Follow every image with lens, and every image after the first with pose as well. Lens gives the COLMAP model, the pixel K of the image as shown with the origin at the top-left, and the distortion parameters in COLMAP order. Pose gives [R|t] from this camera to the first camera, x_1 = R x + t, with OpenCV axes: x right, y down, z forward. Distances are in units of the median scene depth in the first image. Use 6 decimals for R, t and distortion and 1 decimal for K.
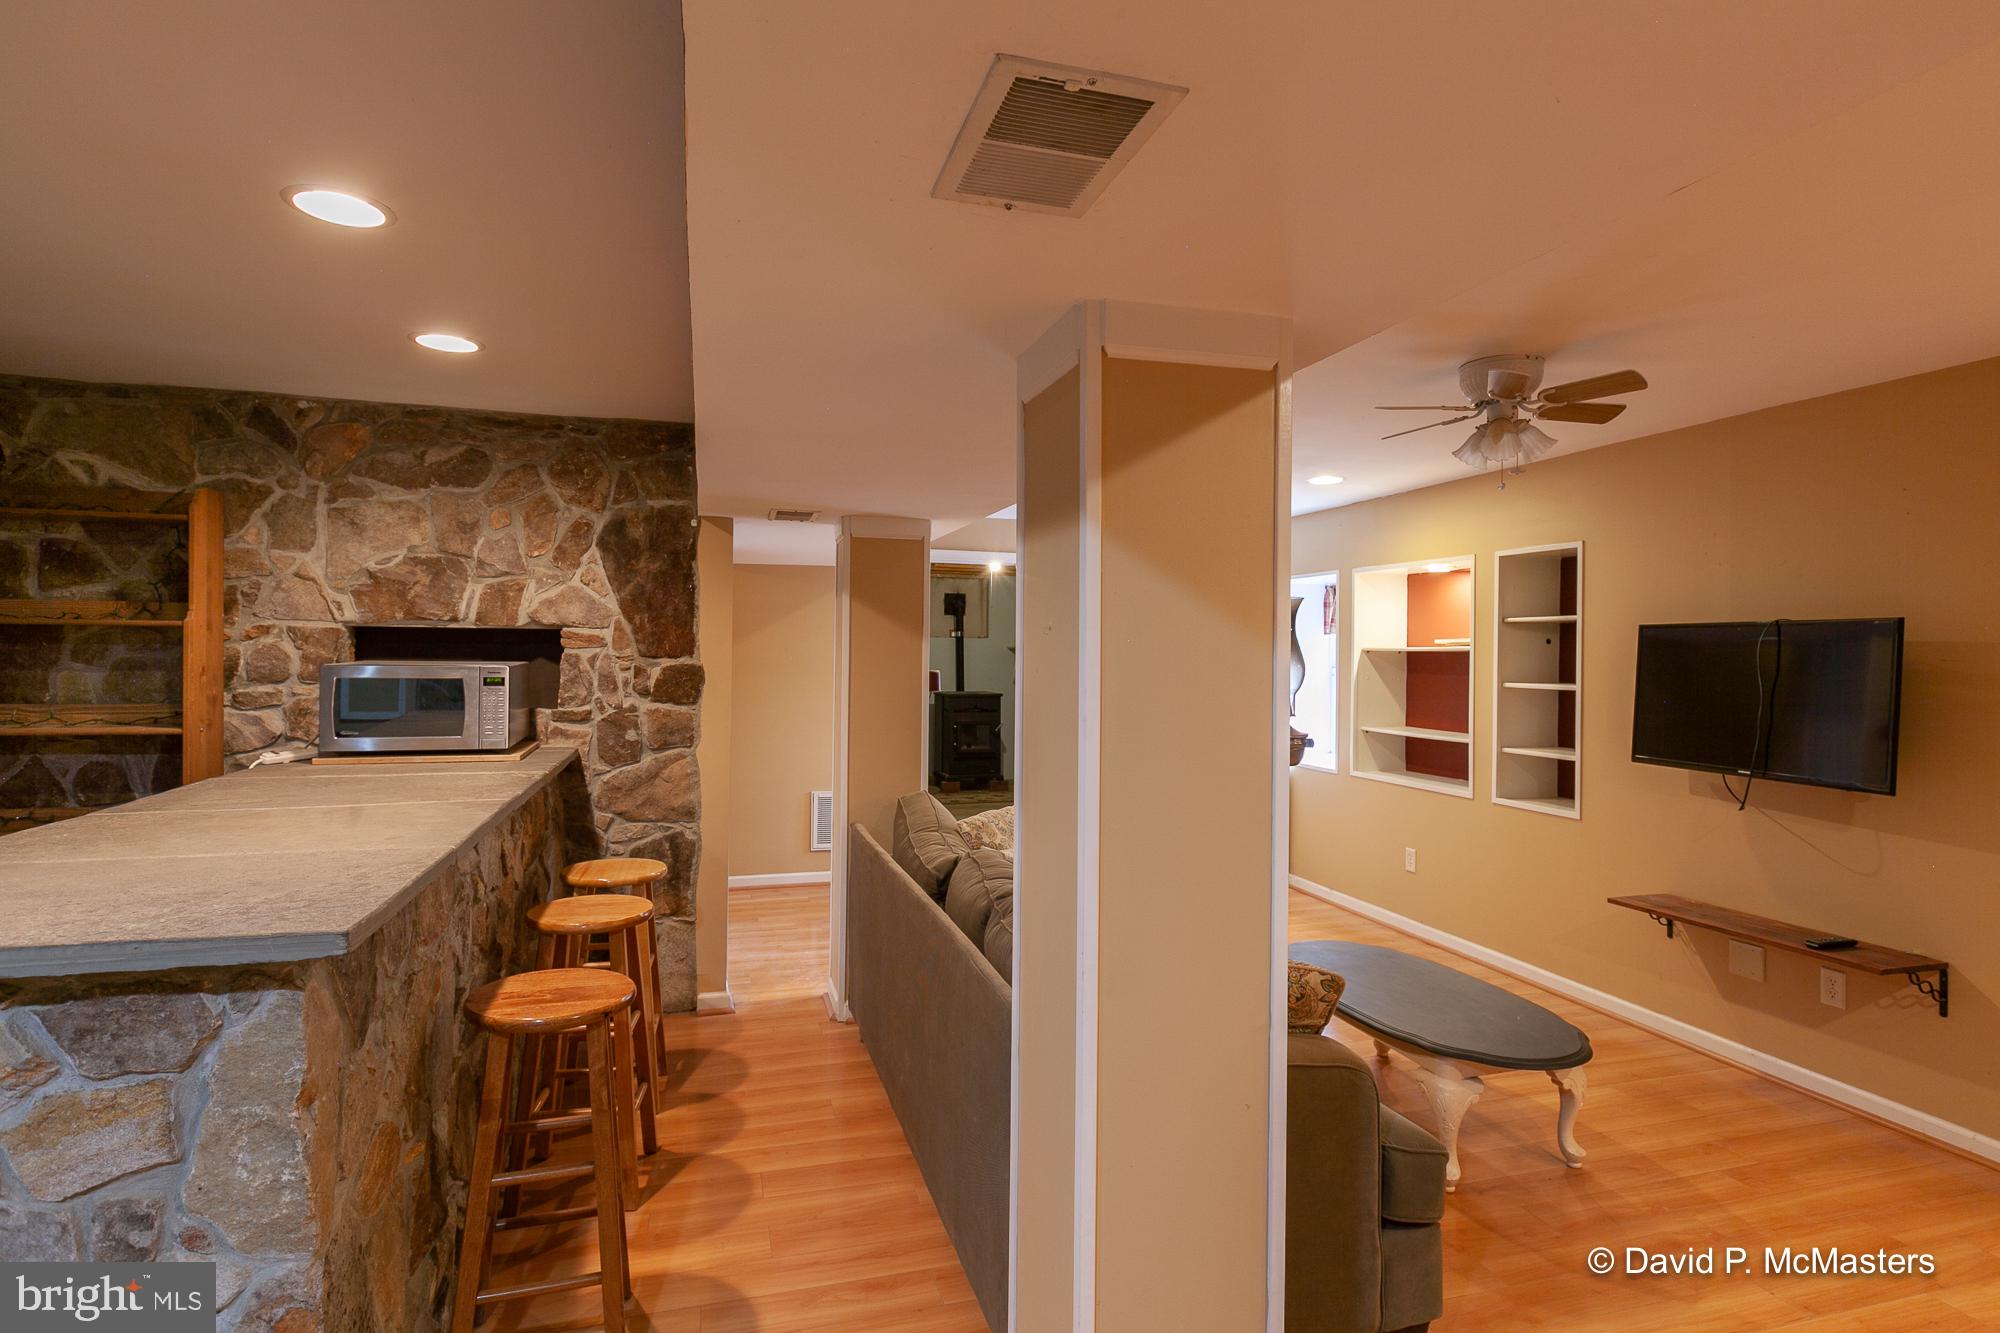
lens RADIAL K [[980.8, 0, 1014.9], [0, 980.8, 656.7], [0, 0, 1]] dist [0.003323, -0.003119]
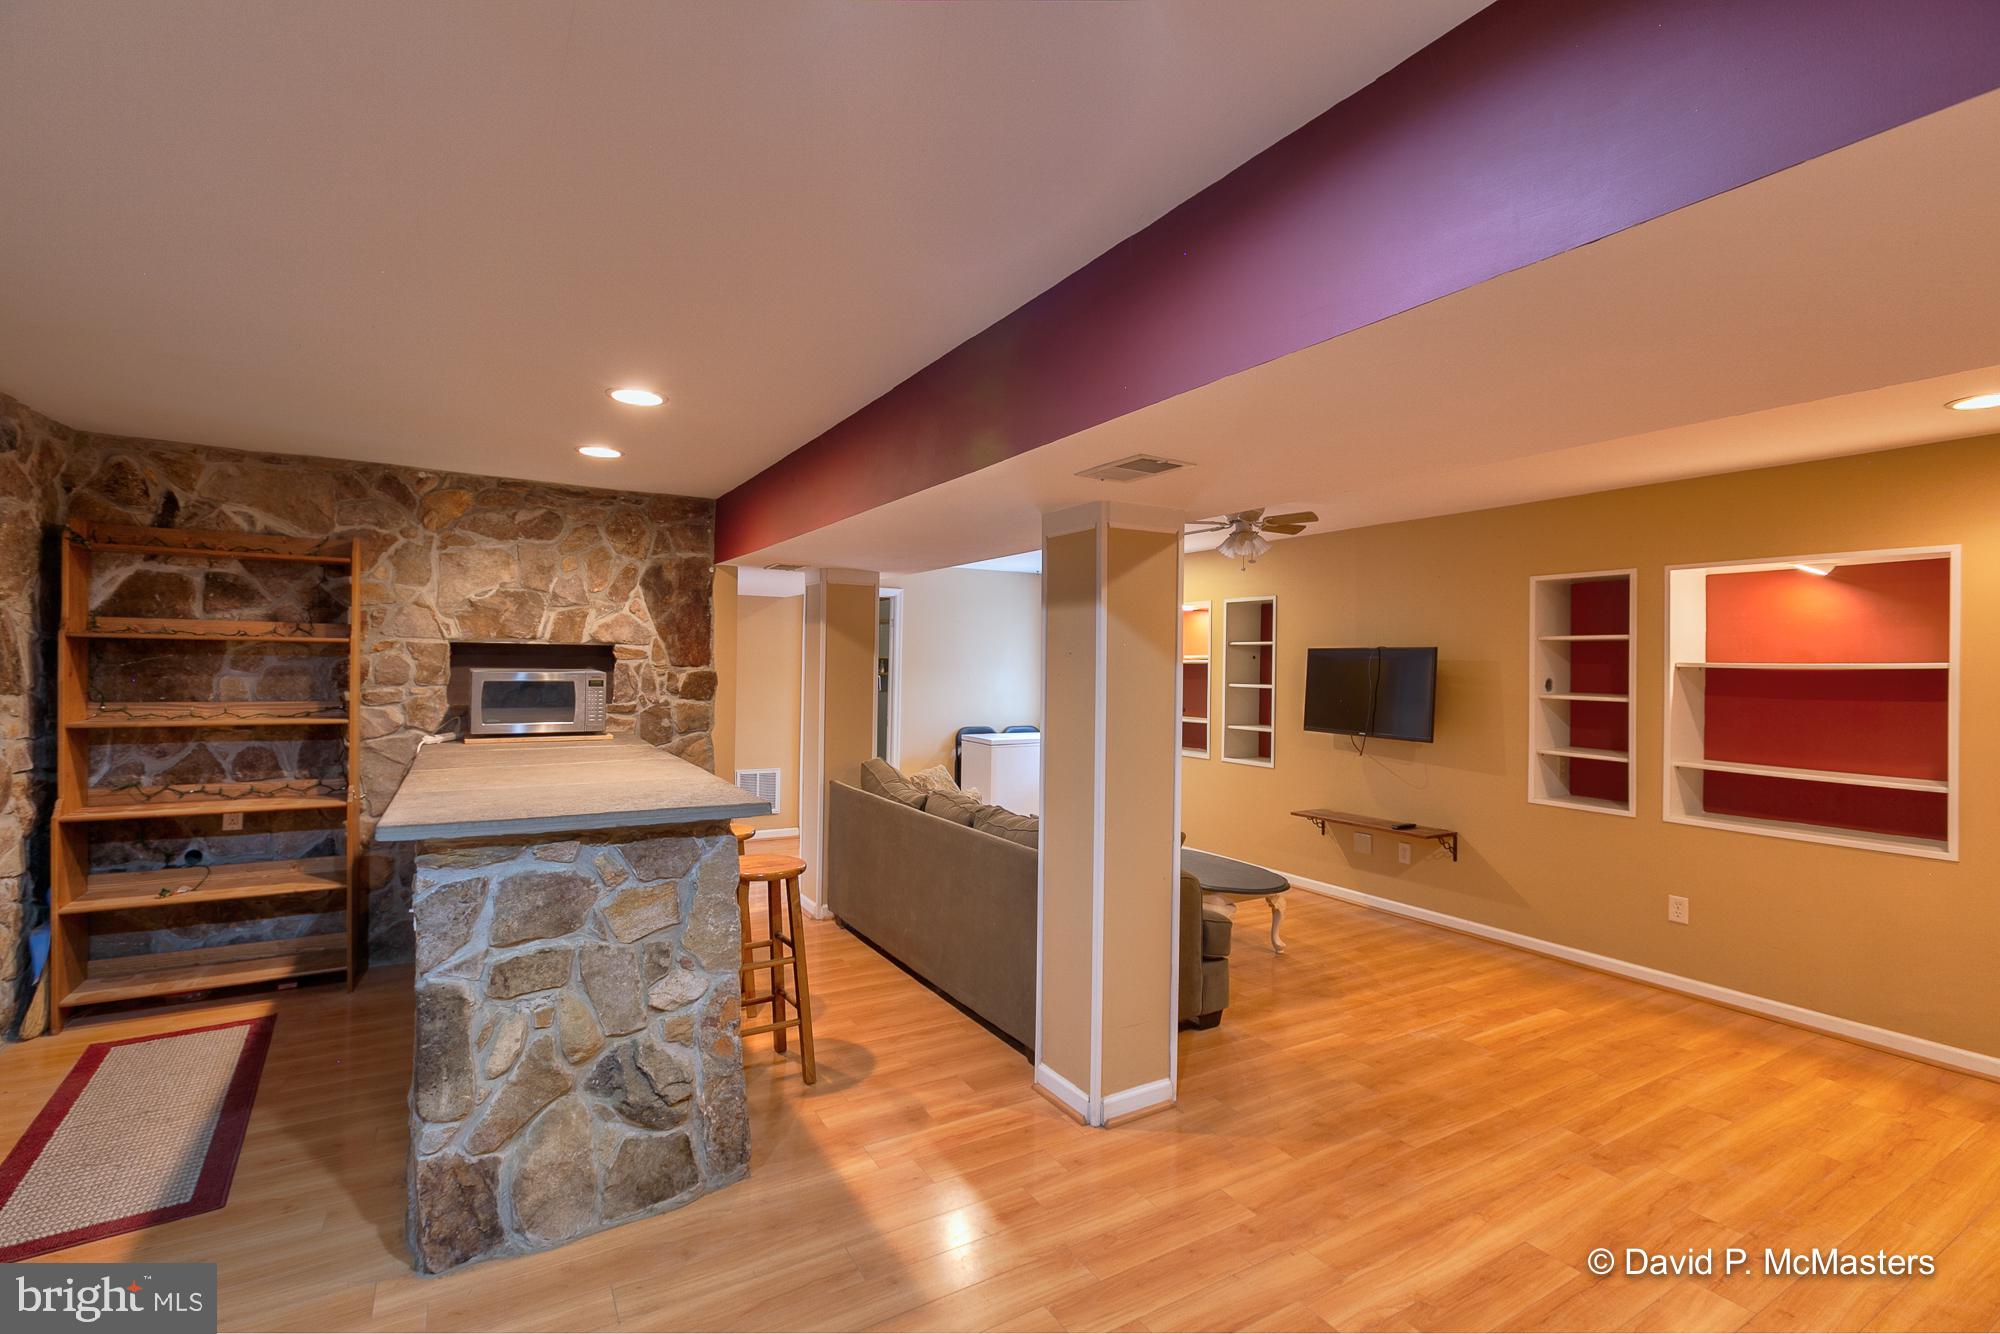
lens RADIAL K [[913.4, 0, 988.8], [0, 913.4, 669.6], [0, 0, 1]] dist [-0.000705, 0.000050]
pose [[0.967461, 0.001419, 0.253017, -0.308913], [-0.002733, 0.999985, 0.004840, -0.002327], [-0.253006, -0.005374, 0.967450, -0.400142]]
